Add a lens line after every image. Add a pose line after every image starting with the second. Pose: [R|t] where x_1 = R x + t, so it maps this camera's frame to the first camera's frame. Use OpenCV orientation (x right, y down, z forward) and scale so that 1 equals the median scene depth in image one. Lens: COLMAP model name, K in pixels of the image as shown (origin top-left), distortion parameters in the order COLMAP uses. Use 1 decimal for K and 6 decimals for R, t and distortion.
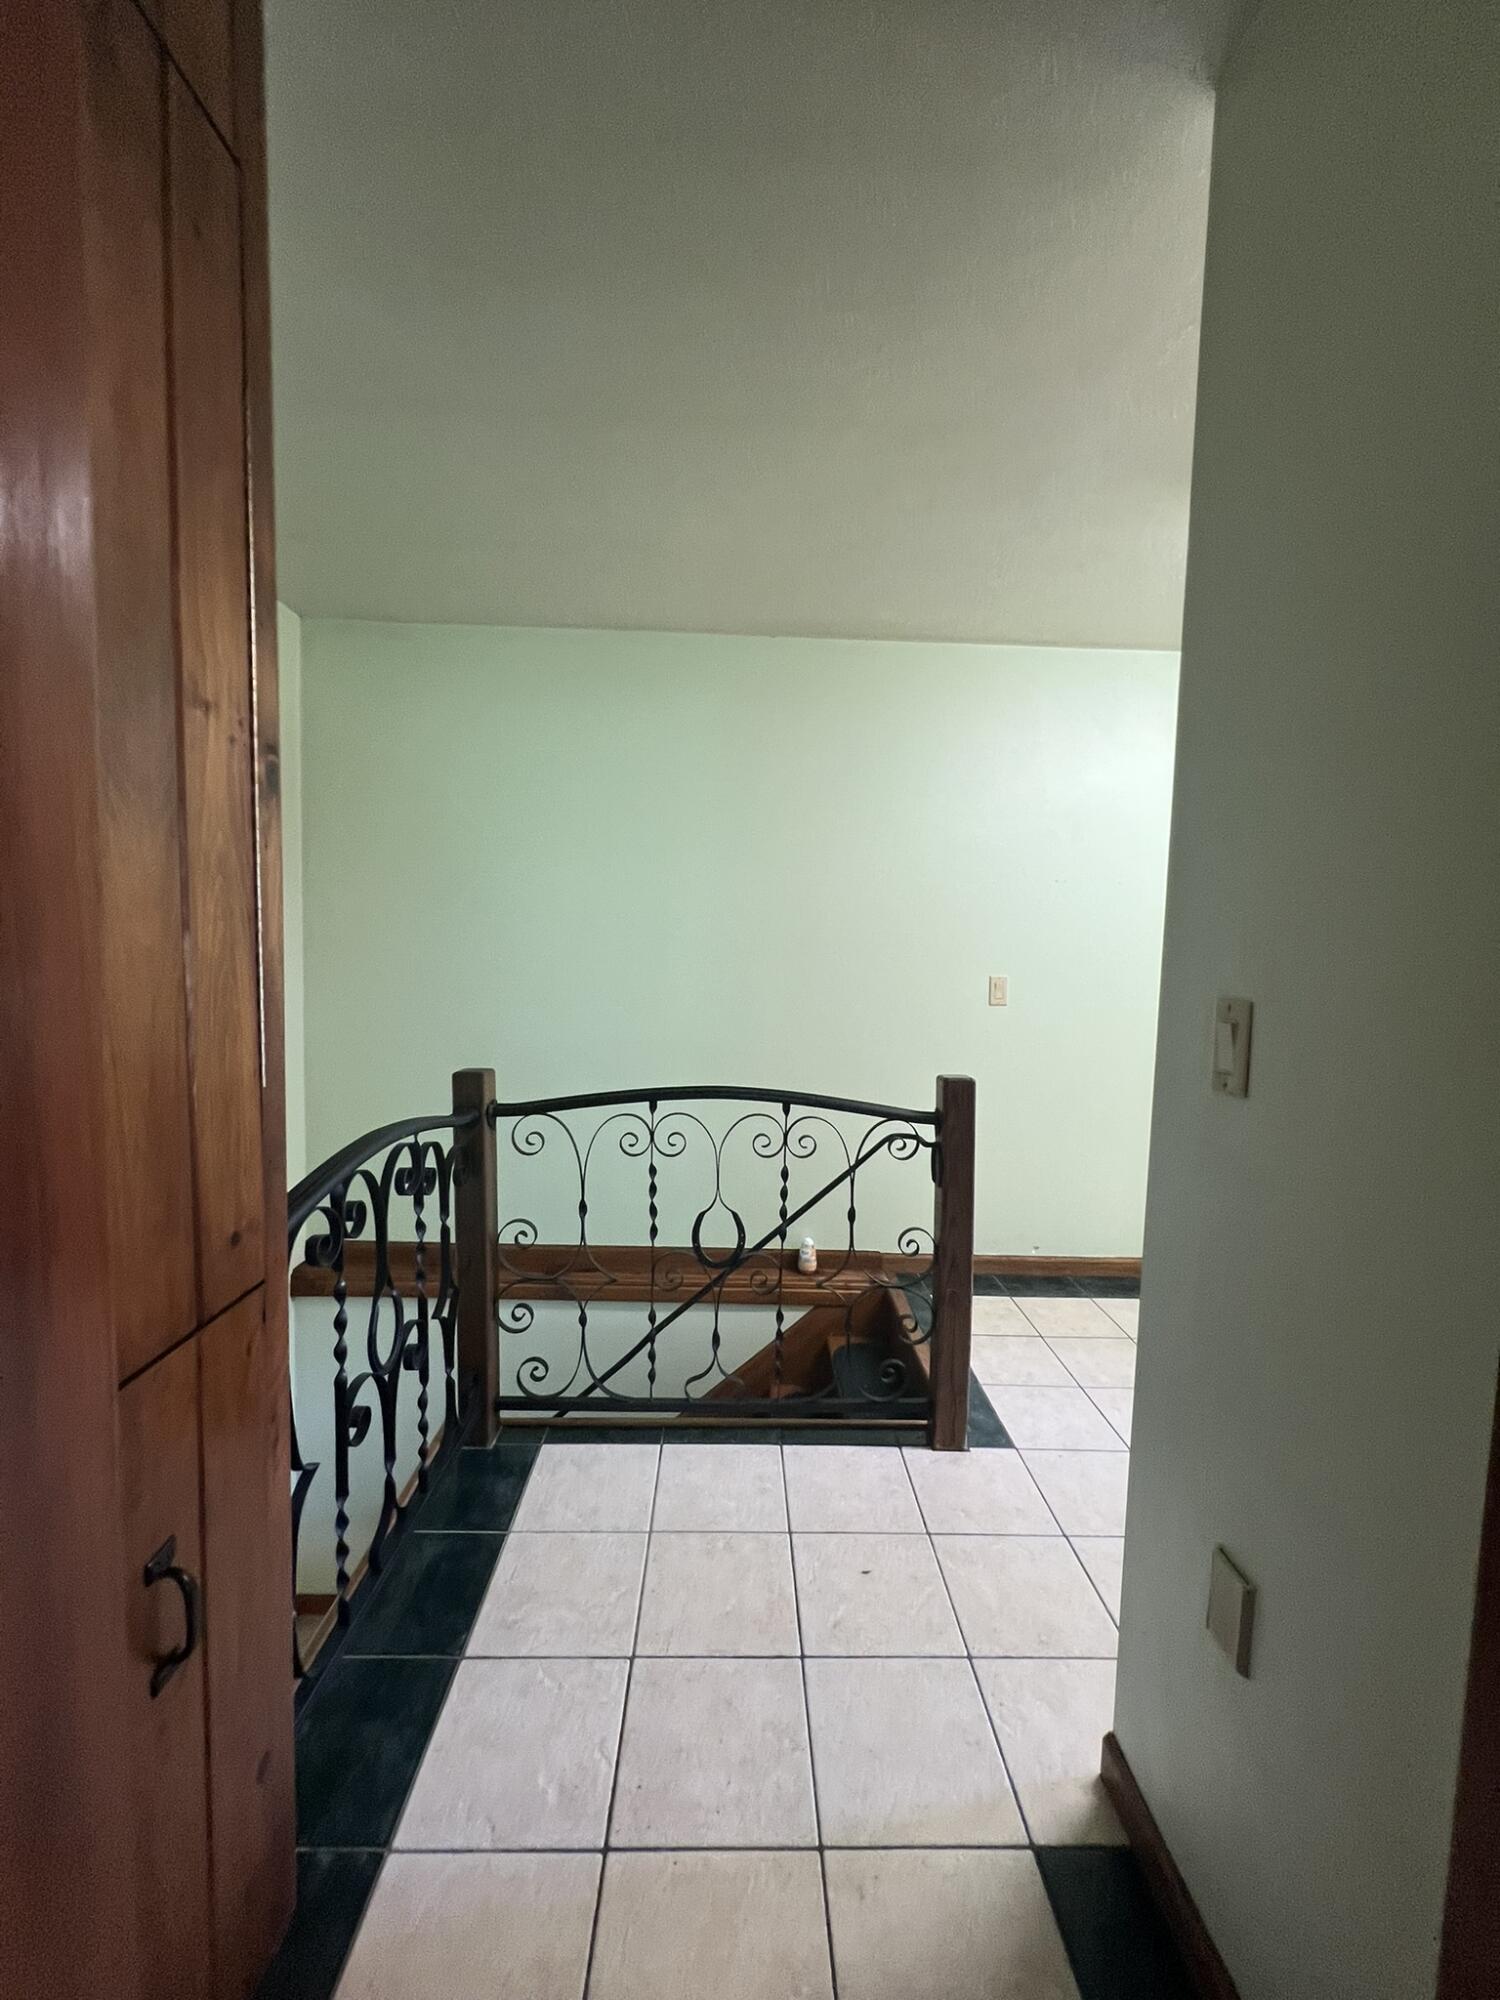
lens RADIAL K [[799.1, 0, 755.6], [0, 799.1, 999.8], [0, 0, 1]] dist [0.001826, -0.000418]
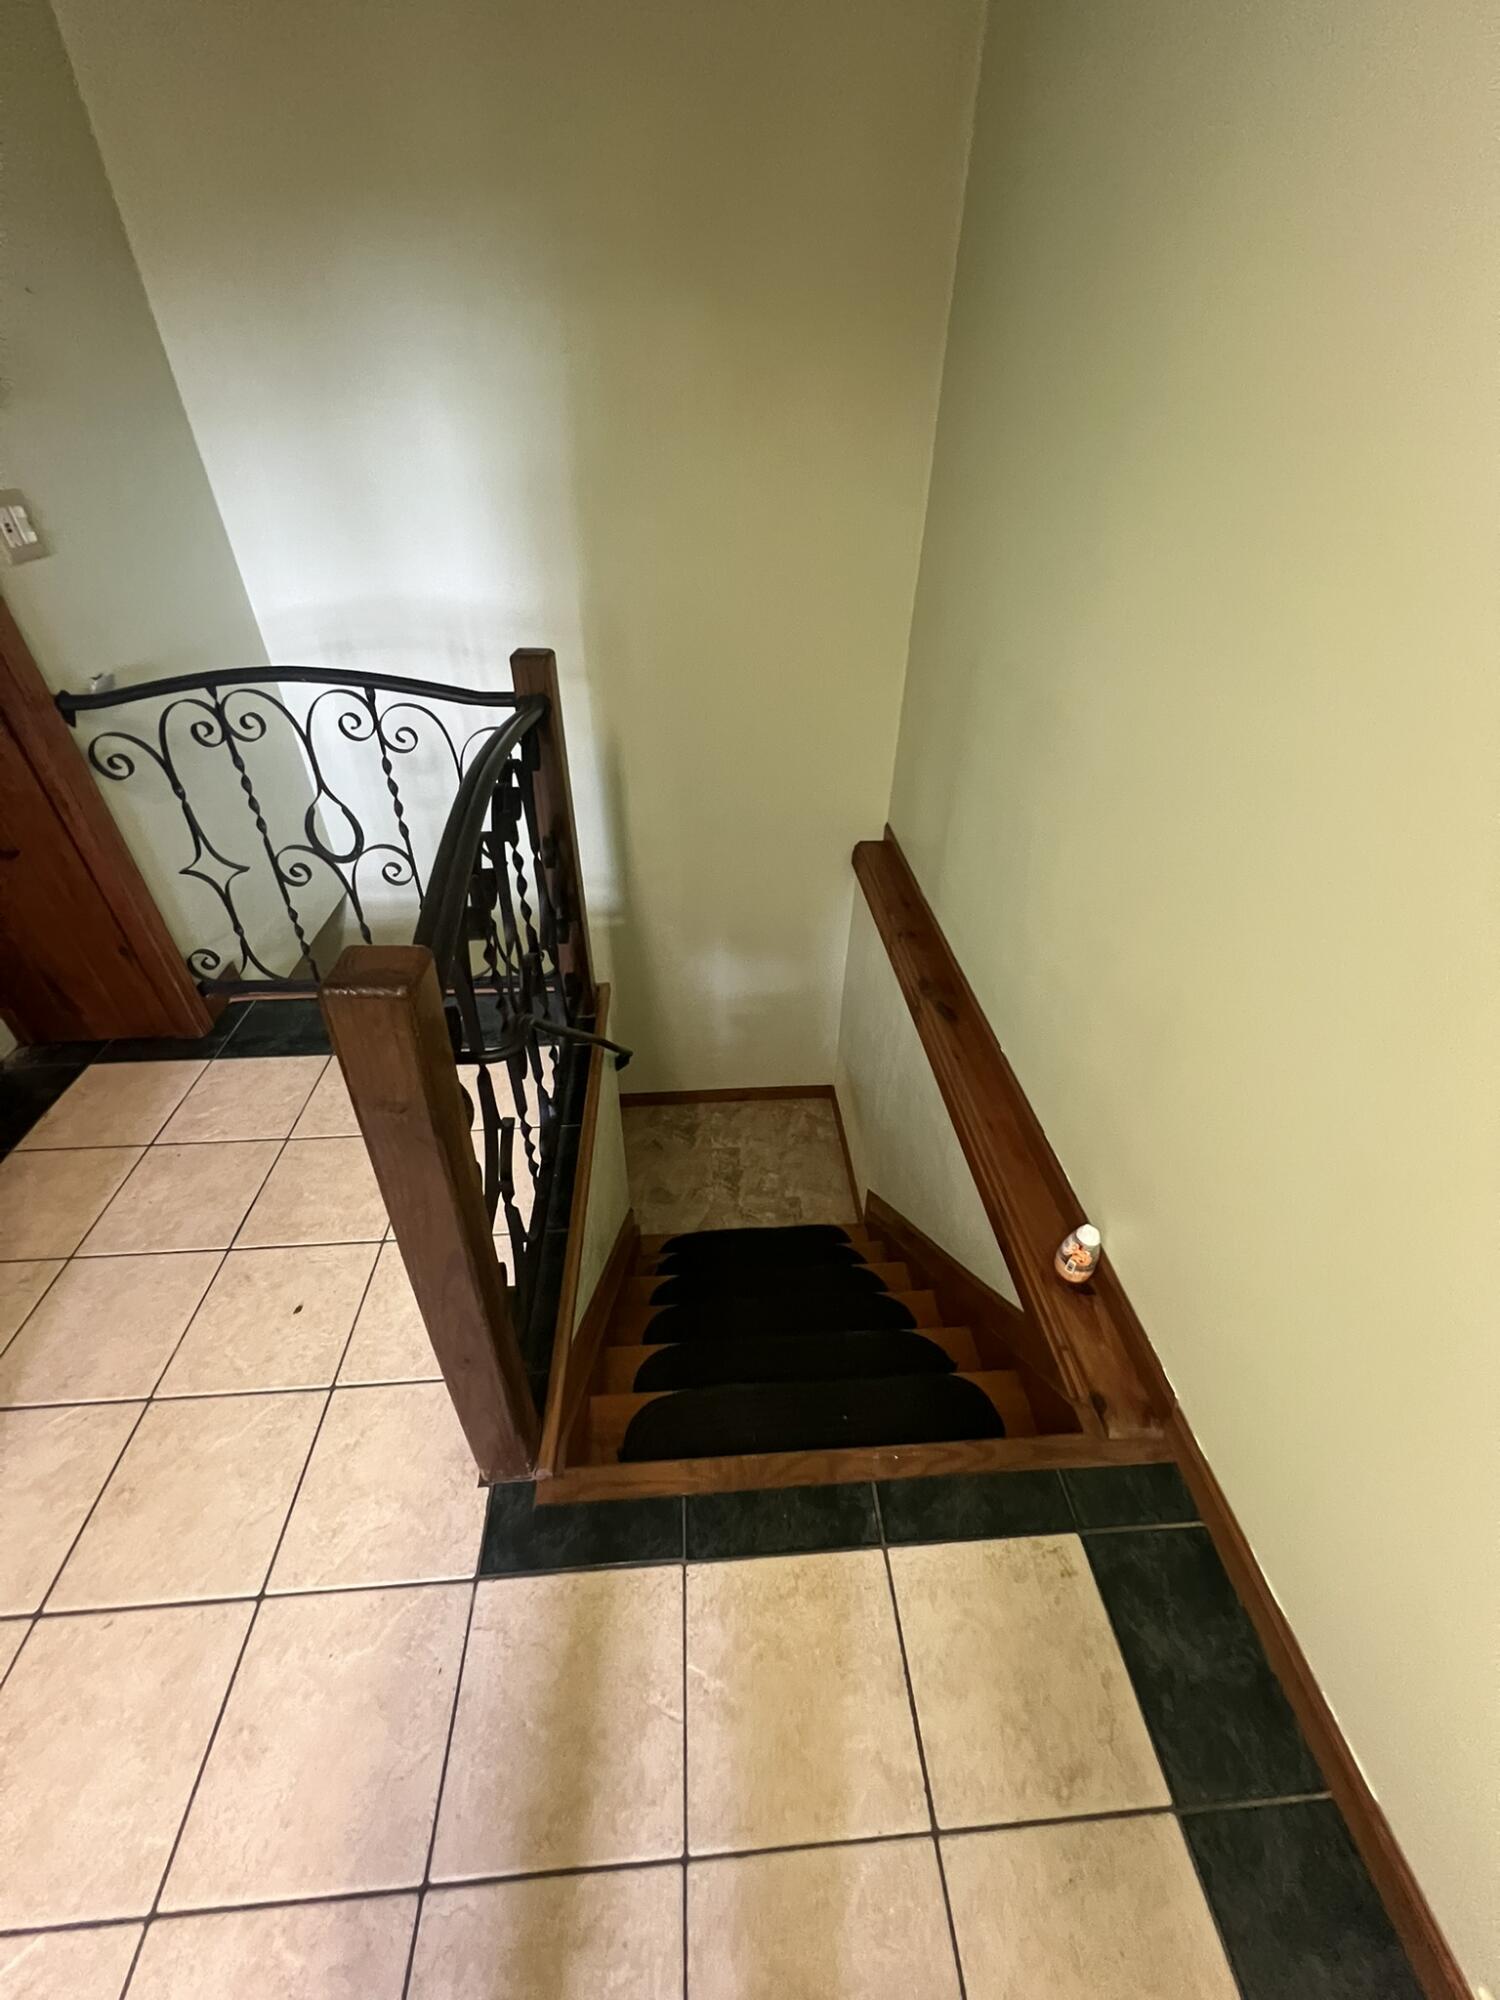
lens RADIAL K [[799.1, 0, 756.6], [0, 799.1, 991.1], [0, 0, 1]] dist [0.001826, -0.000418]
pose [[0.040715, 0.567219, -0.822560, 0.704141], [-0.072167, 0.822762, 0.563786, -0.151123], [0.996561, 0.036407, 0.074433, 1.425987]]
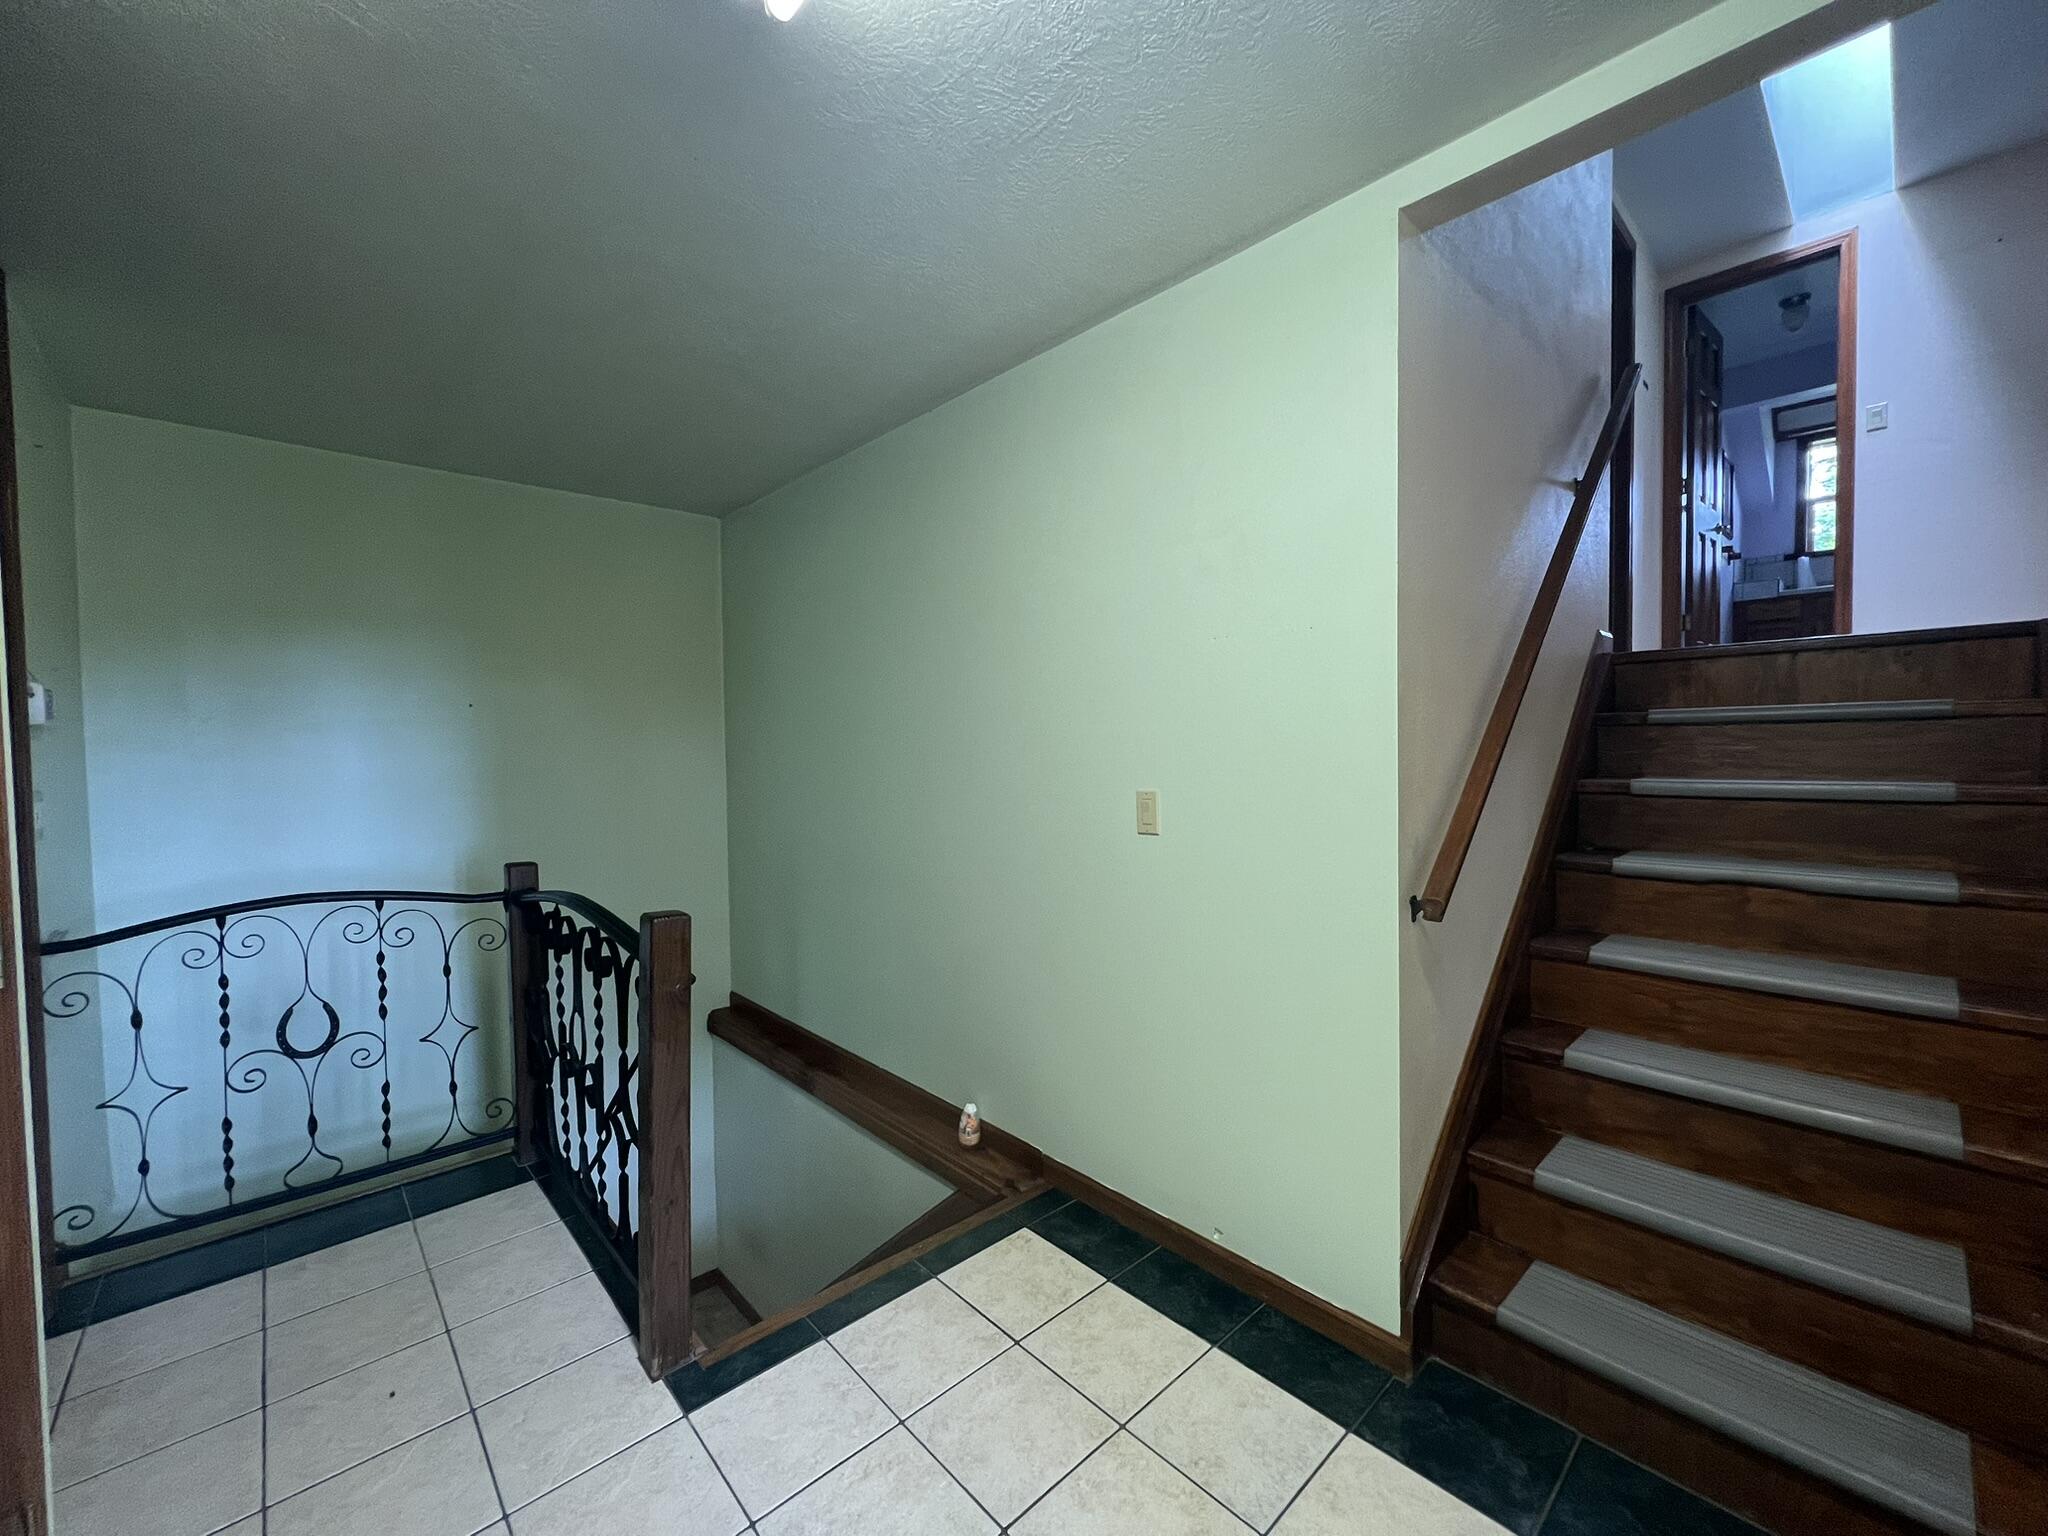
lens RADIAL K [[817.6, 0, 1021.2], [0, 817.6, 779.2], [0, 0, 1]] dist [0.002934, 0.000123]
pose [[0.649012, -0.006865, -0.760747, 1.418626], [-0.012210, 0.999736, -0.019439, -0.047426], [0.760680, 0.021905, 0.648757, 0.900481]]
